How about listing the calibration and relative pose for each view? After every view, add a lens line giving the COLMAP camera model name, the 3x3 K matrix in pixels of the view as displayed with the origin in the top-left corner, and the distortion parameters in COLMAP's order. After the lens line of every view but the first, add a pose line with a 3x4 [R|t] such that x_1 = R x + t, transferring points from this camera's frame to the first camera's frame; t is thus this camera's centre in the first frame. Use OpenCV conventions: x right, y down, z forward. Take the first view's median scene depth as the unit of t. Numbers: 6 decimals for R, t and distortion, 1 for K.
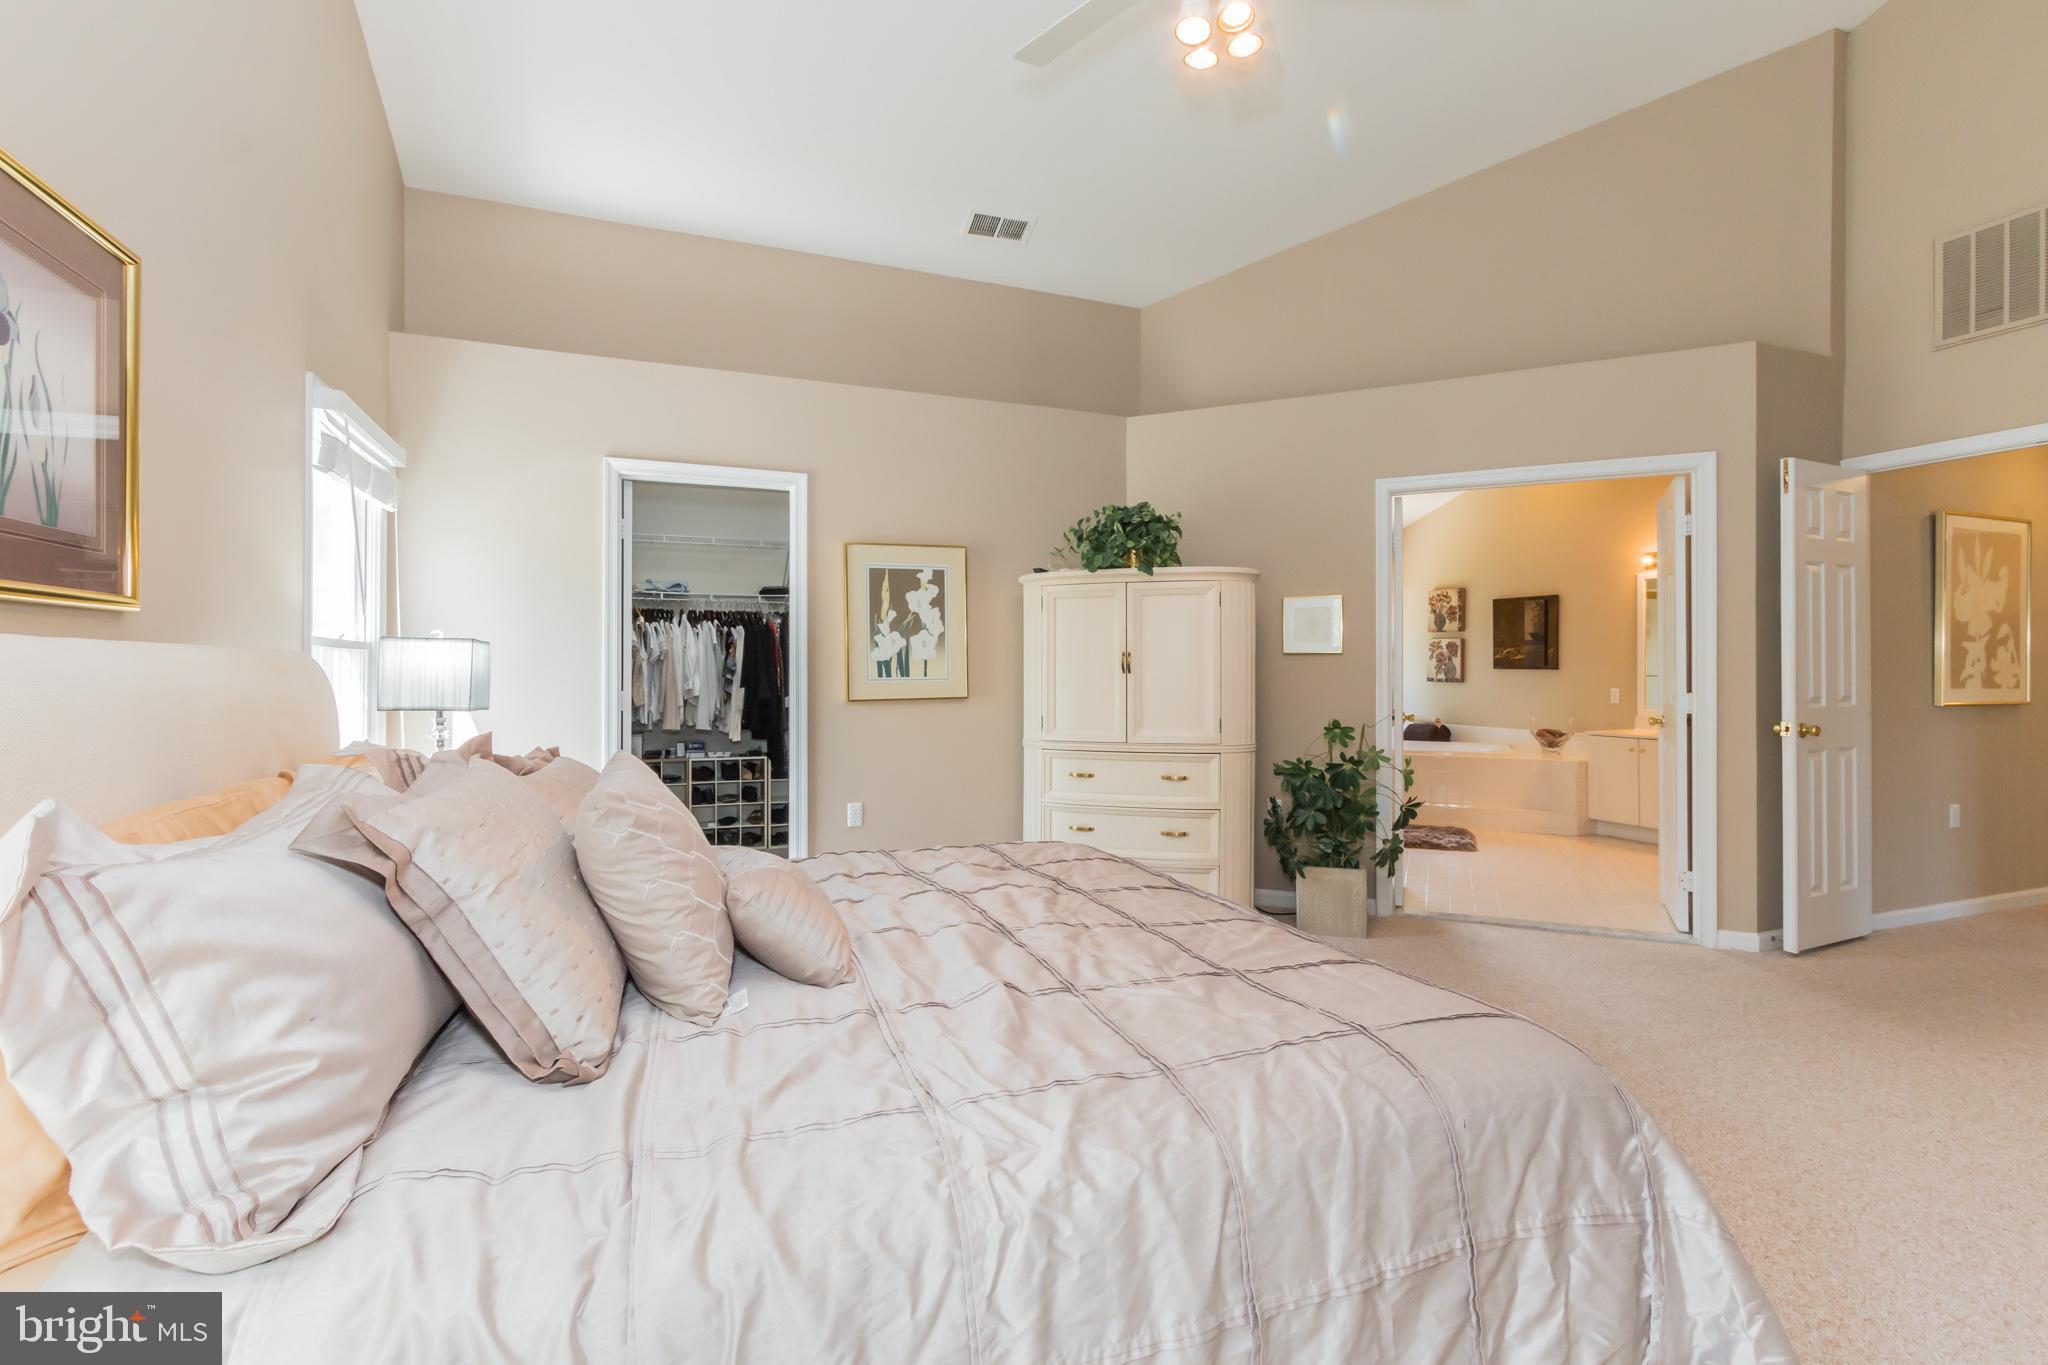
lens RADIAL K [[949.9, 0, 1018.8], [0, 949.9, 668.3], [0, 0, 1]] dist [0.002757, 0.000073]
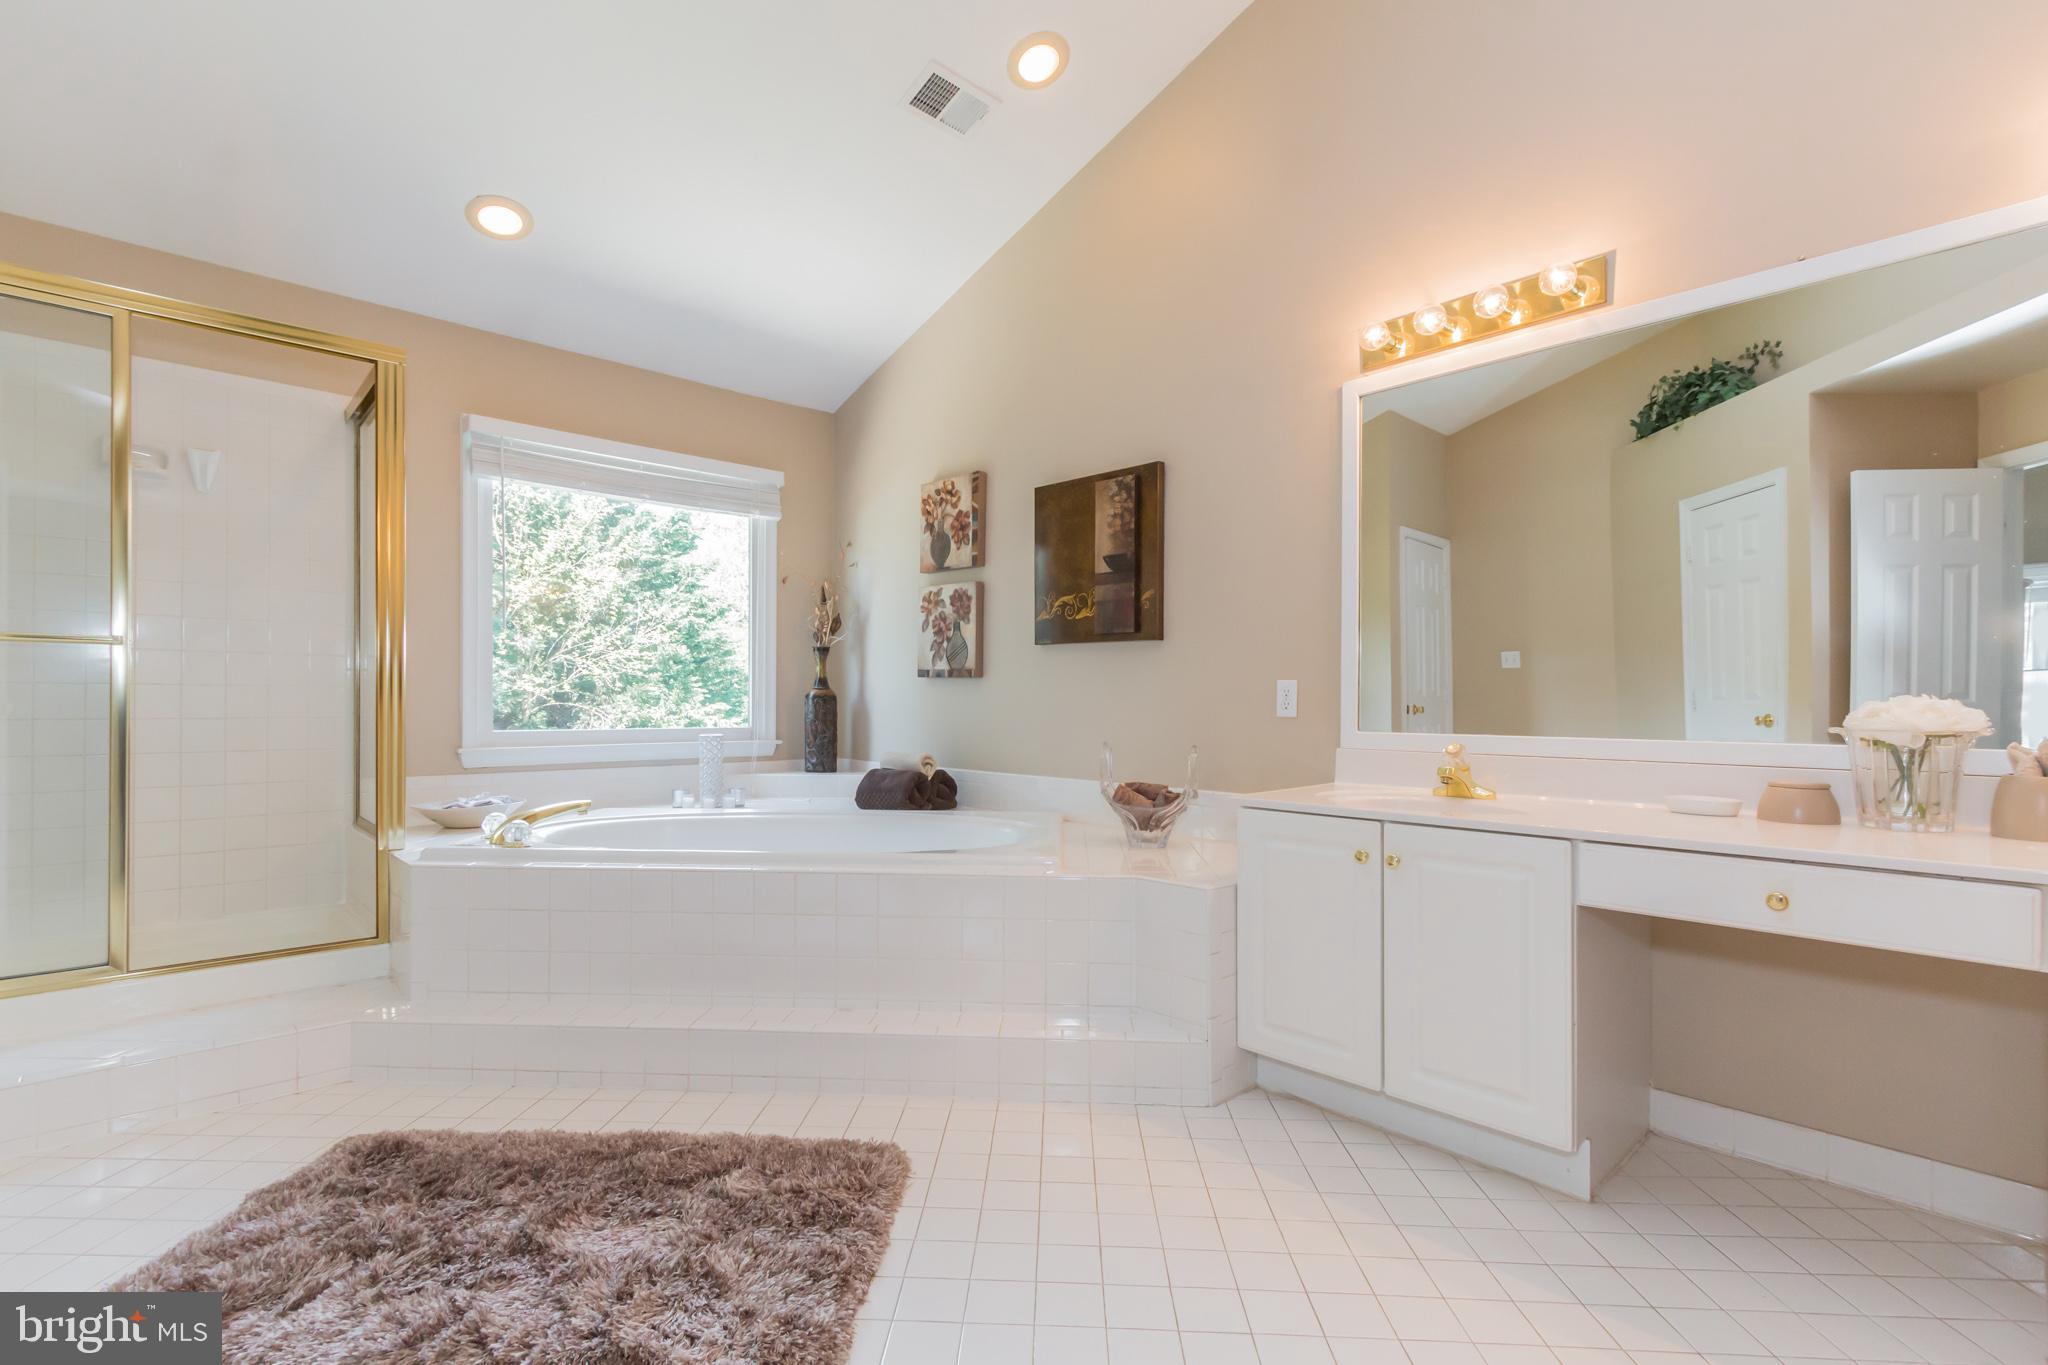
lens RADIAL K [[949.9, 0, 1029.7], [0, 949.9, 696.5], [0, 0, 1]] dist [0.002757, 0.000073]
pose [[0.929304, 0.004910, 0.369284, 0.320915], [-0.003818, 0.999986, -0.003689, 0.025726], [-0.369297, 0.002018, 0.929309, 0.566977]]
